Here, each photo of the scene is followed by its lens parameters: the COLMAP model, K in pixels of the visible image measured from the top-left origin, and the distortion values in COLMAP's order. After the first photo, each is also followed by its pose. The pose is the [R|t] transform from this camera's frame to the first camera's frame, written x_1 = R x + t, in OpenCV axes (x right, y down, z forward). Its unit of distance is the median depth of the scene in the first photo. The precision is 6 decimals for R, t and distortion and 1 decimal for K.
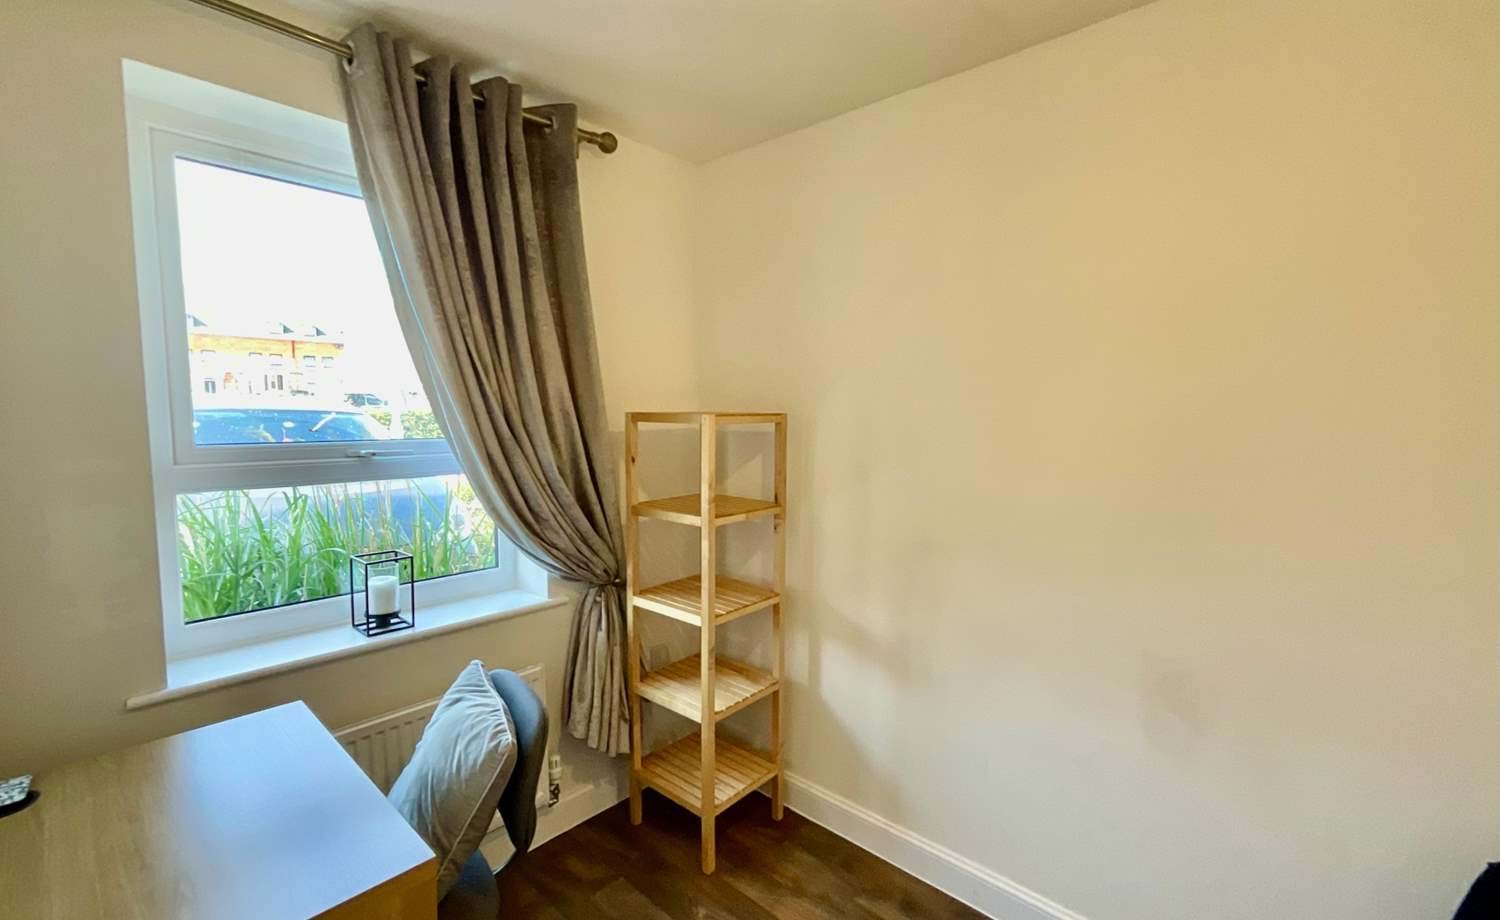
lens RADIAL K [[622.9, 0, 753.1], [0, 622.9, 462.2], [0, 0, 1]] dist [-0.003957, -0.000226]
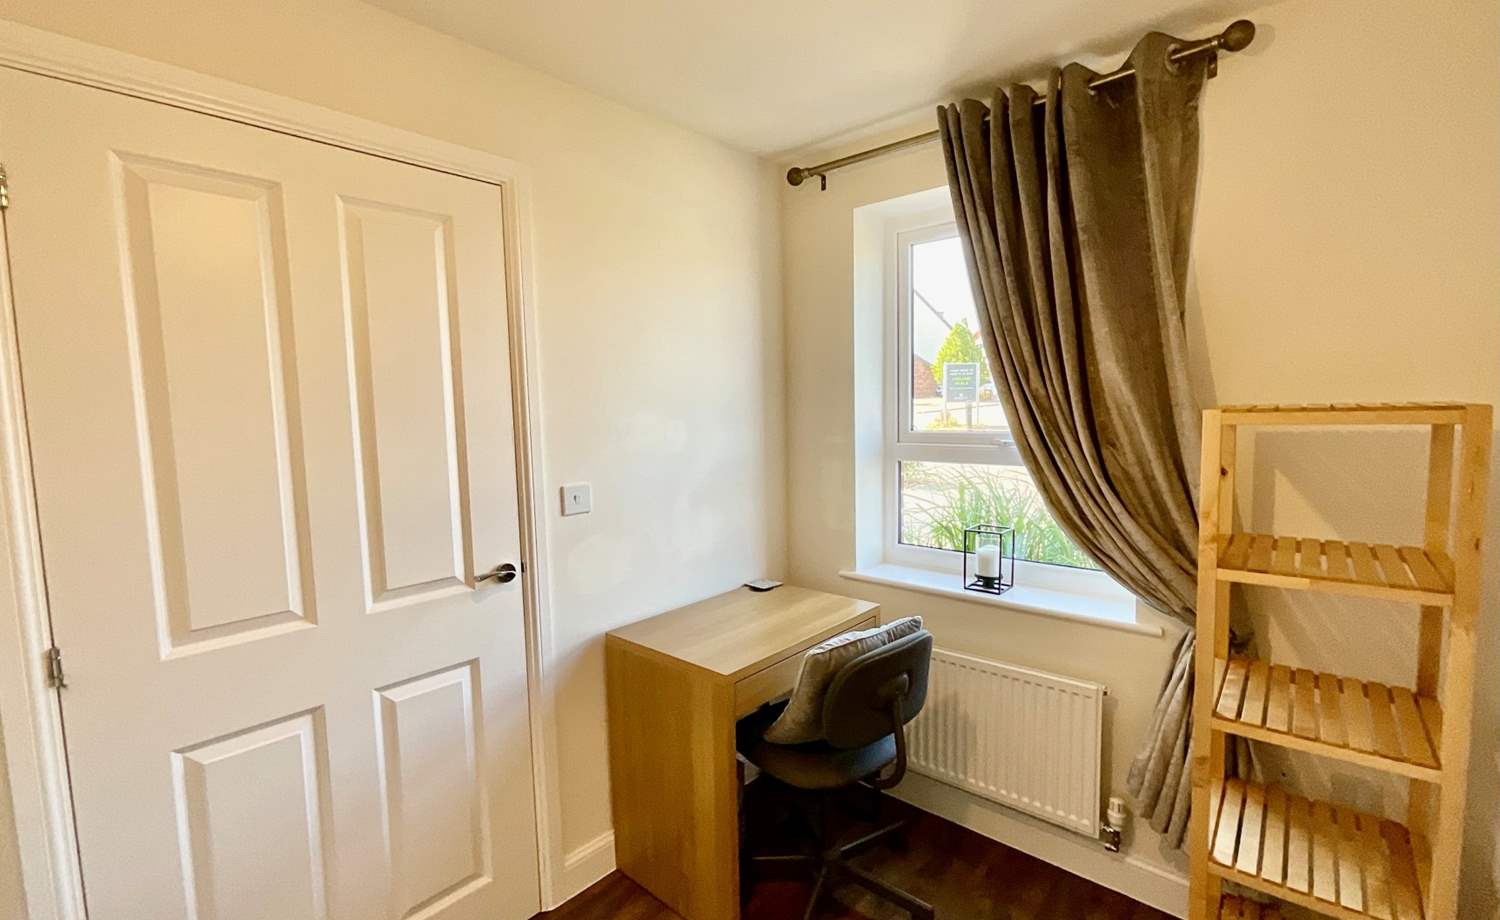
lens RADIAL K [[651.1, 0, 750.3], [0, 651.1, 453.3], [0, 0, 1]] dist [0.008080, 0.000205]
pose [[0.032937, 0.069005, -0.997072, 0.613927], [-0.059871, 0.995958, 0.066950, -0.047698], [0.997663, 0.057491, 0.036936, 0.480480]]
